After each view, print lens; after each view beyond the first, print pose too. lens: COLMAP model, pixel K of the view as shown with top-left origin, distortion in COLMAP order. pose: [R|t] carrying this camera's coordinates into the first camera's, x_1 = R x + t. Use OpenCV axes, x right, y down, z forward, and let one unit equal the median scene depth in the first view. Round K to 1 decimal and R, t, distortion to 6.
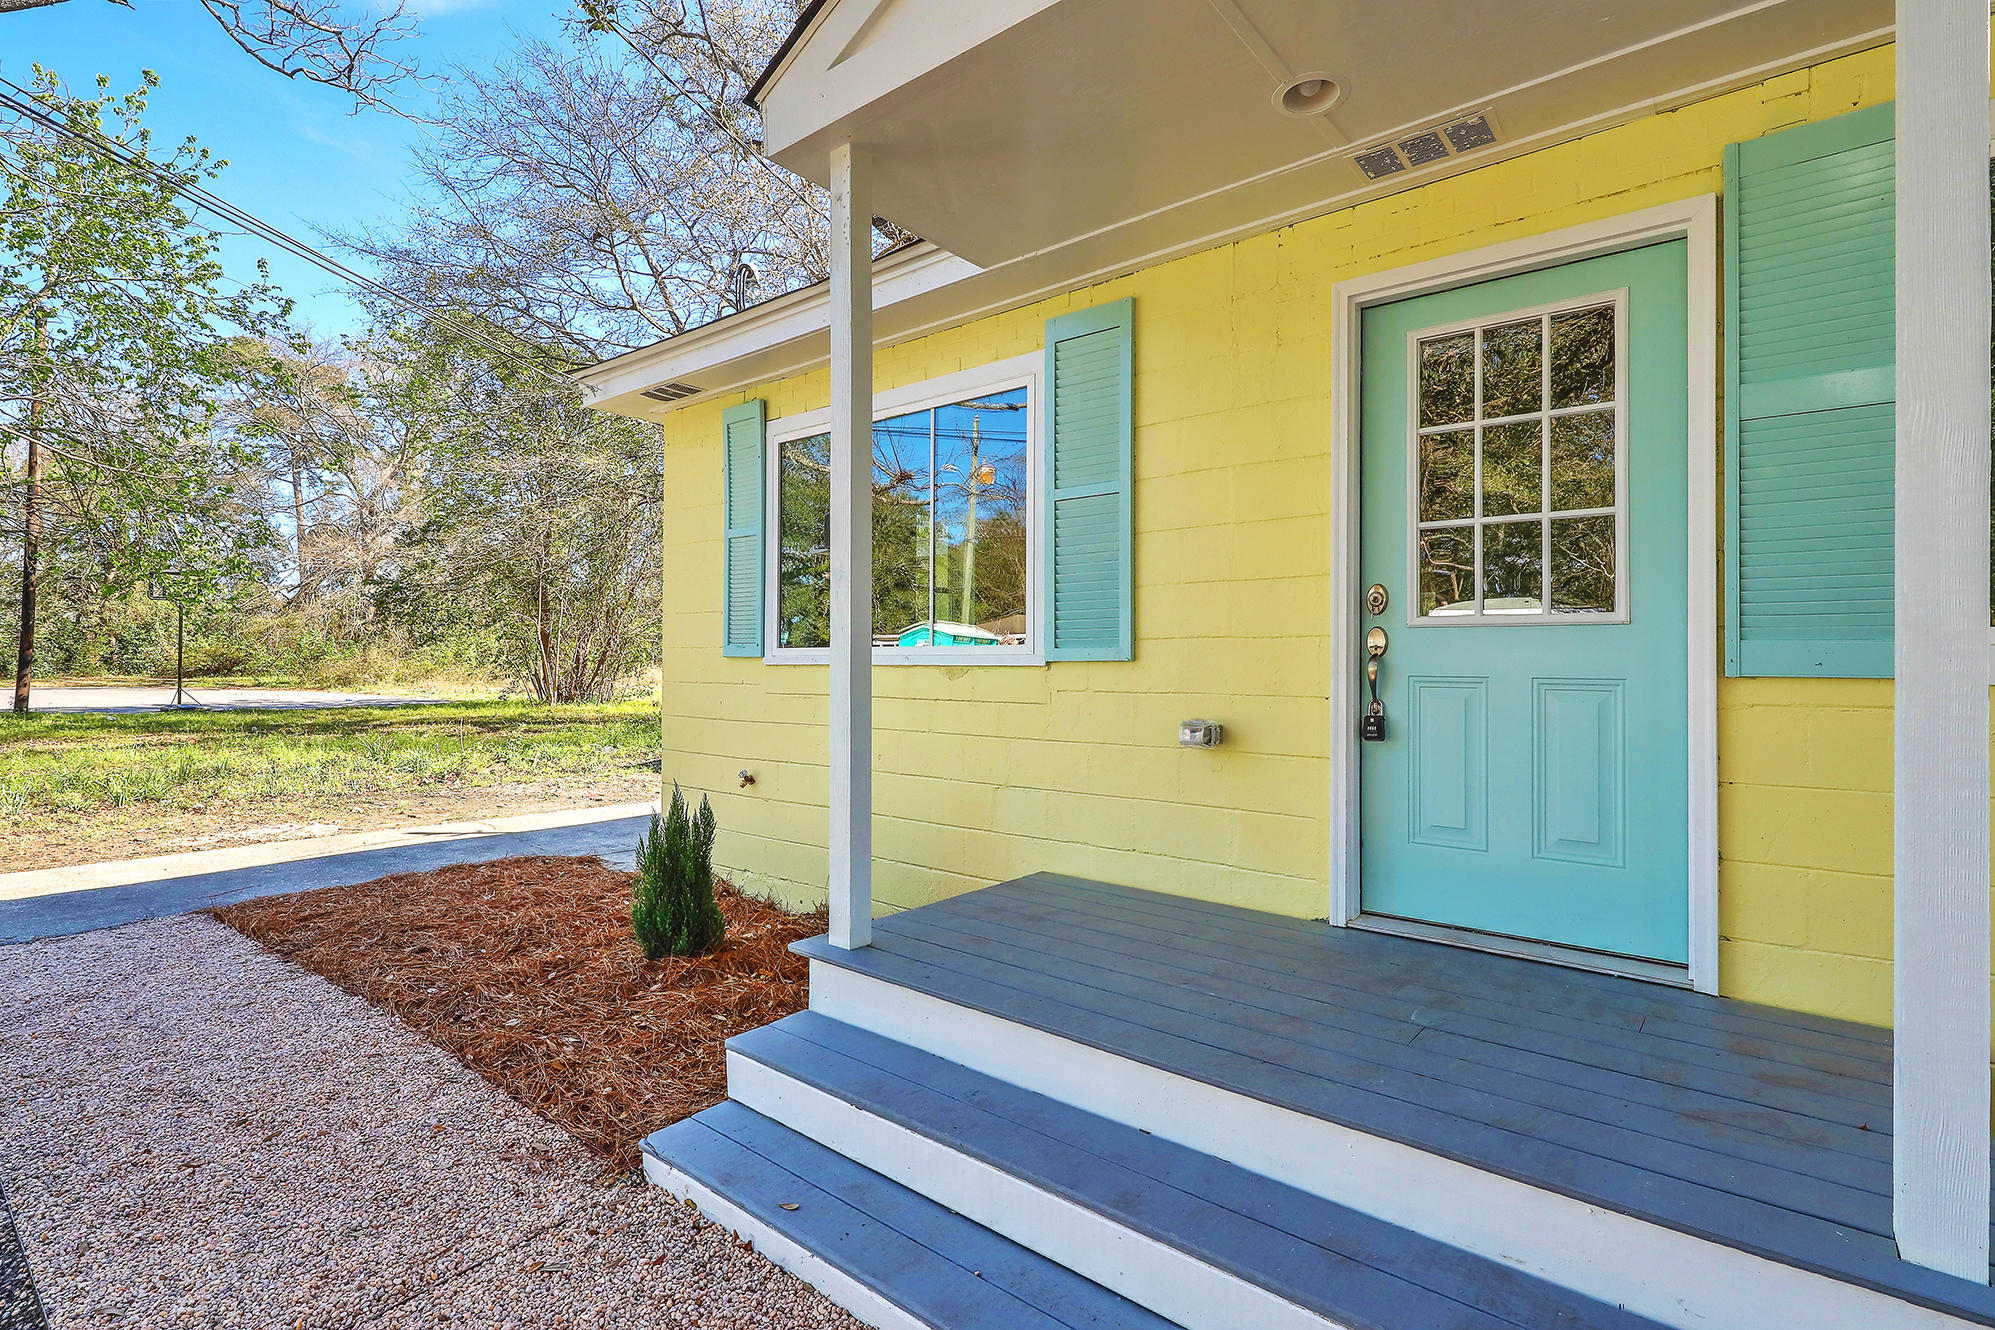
lens RADIAL K [[990.3, 0, 990.1], [0, 990.3, 659.7], [0, 0, 1]] dist [0.006102, 0.000192]
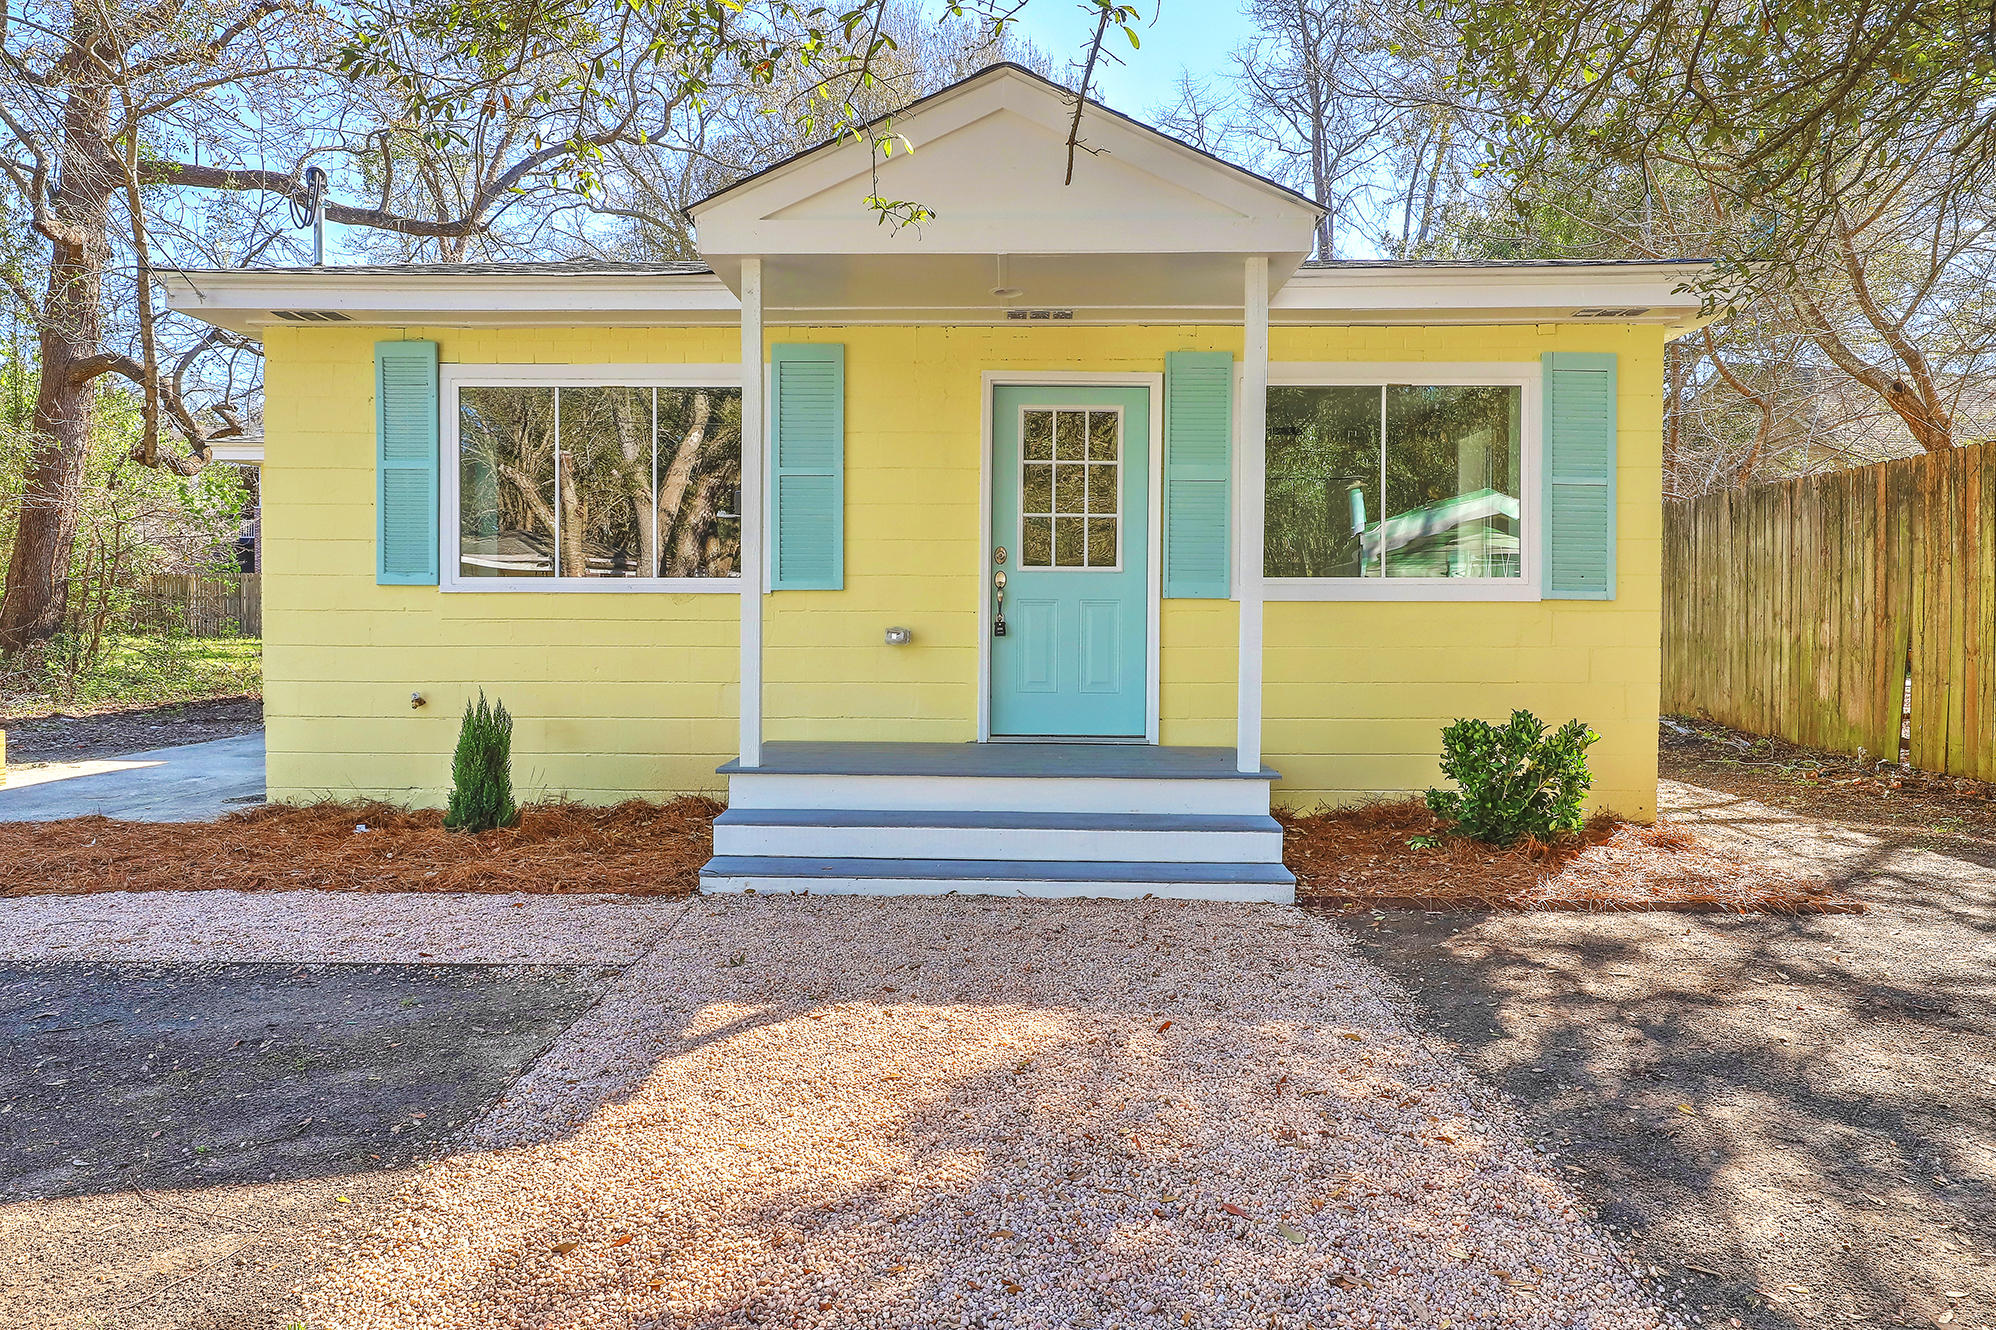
lens RADIAL K [[1263.3, 0, 989.7], [0, 1263.3, 631.0], [0, 0, 1]] dist [0.008295, -0.001335]
pose [[0.761566, -0.015384, 0.647905, -1.064090], [-0.004016, 0.999587, 0.028455, 0.008902], [-0.648075, -0.024272, 0.761190, -0.679137]]
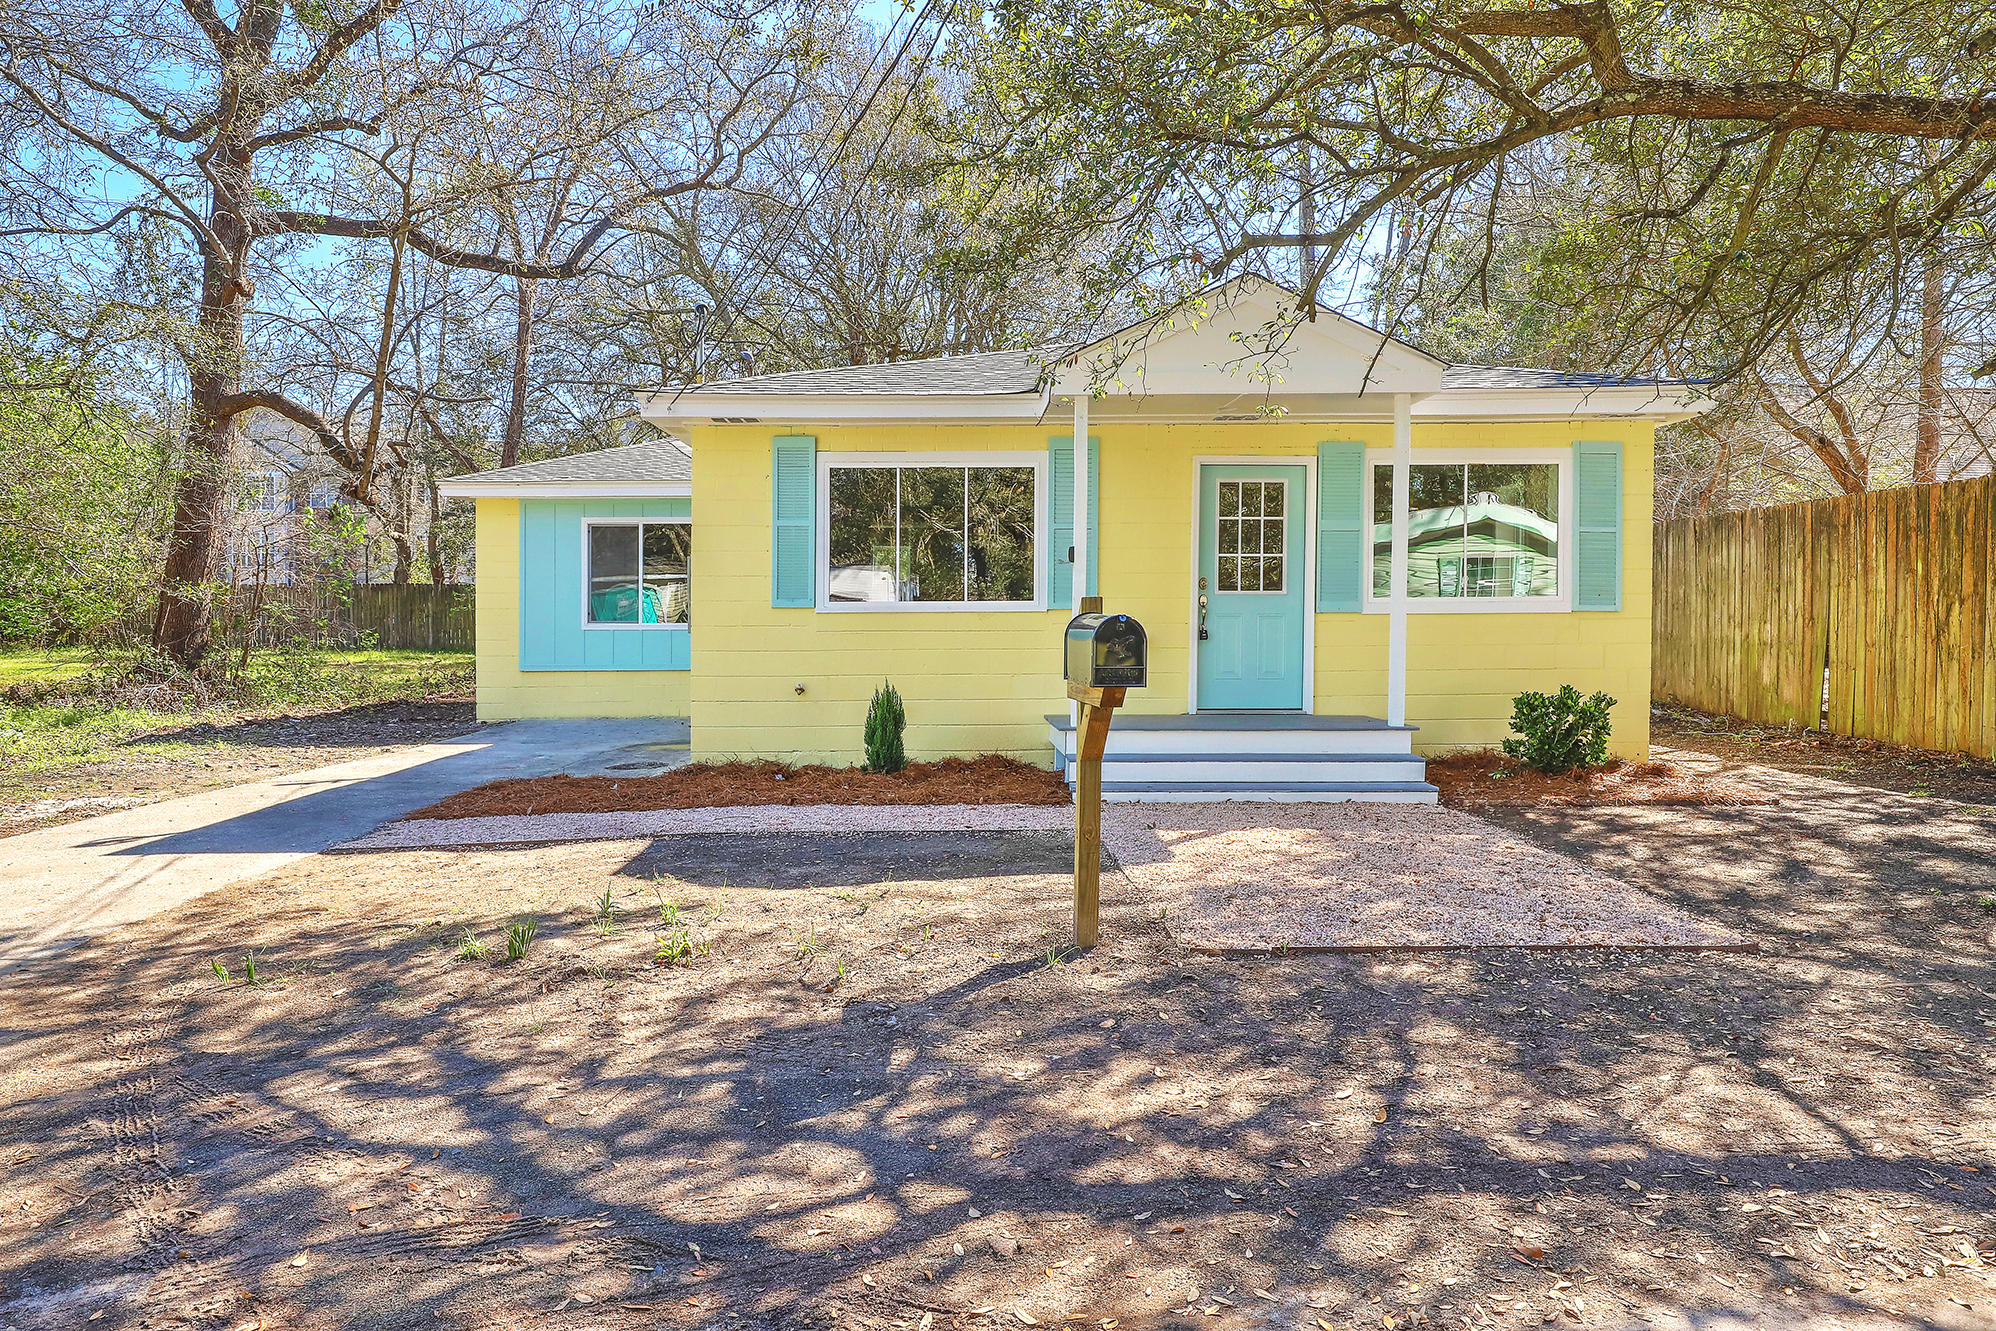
lens RADIAL K [[1353.3, 0, 993.2], [0, 1353.3, 663.6], [0, 0, 1]] dist [0.009477, 0.002729]
pose [[0.724003, -0.036291, 0.688842, -2.346752], [0.003524, 0.998797, 0.048917, -0.028179], [-0.689788, -0.032988, 0.723260, -1.102916]]
